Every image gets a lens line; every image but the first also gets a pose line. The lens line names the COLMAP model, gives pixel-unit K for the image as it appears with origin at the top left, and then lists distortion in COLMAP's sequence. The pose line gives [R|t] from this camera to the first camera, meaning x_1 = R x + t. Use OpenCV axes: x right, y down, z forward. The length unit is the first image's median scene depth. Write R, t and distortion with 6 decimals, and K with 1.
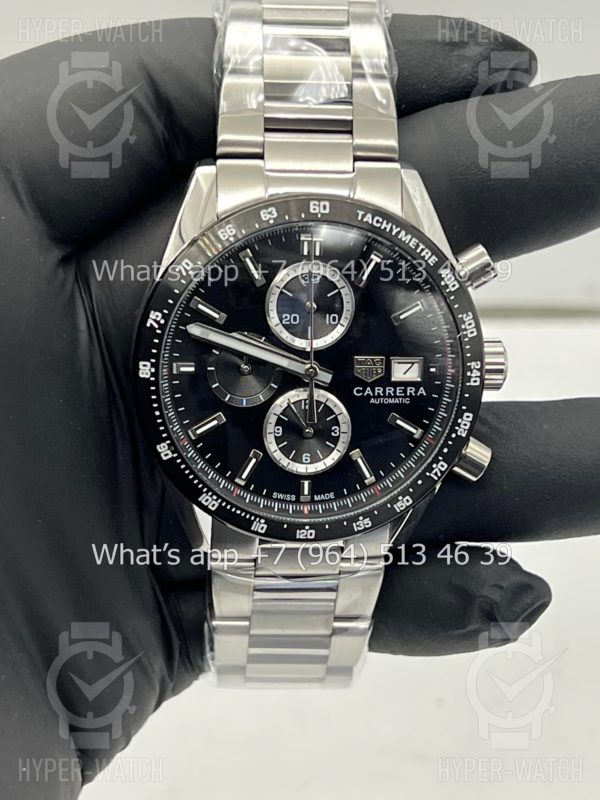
lens RADIAL K [[1773.3, 0, 300.0], [0, 1773.3, 400.0], [0, 0, 1]] dist [0.328904, 0.159281]
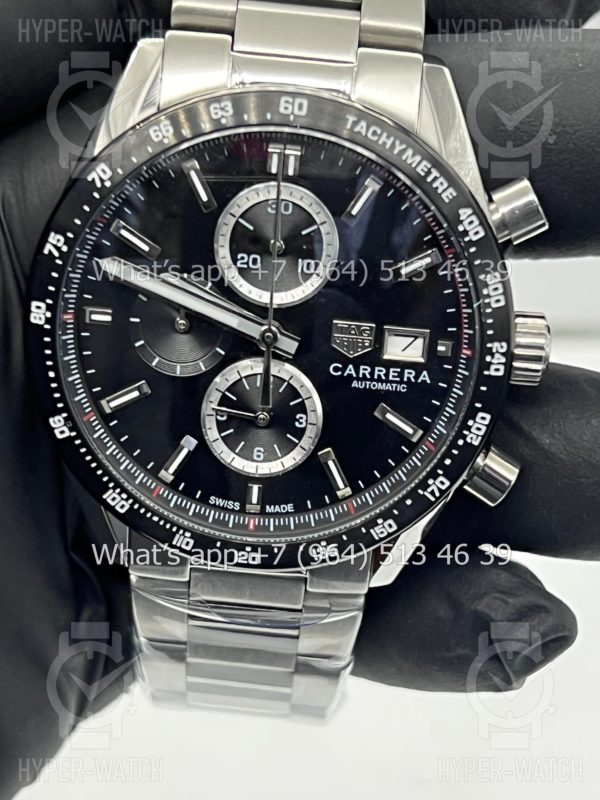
lens RADIAL K [[1773.3, 0, 300.0], [0, 1773.3, 400.0], [0, 0, 1]] dist [0.328904, 0.159281]
pose [[0.989568, 0.091822, -0.111017, 0.100730], [-0.089151, 0.995602, 0.028799, -0.011981], [0.113173, -0.018601, 0.993401, 0.280220]]
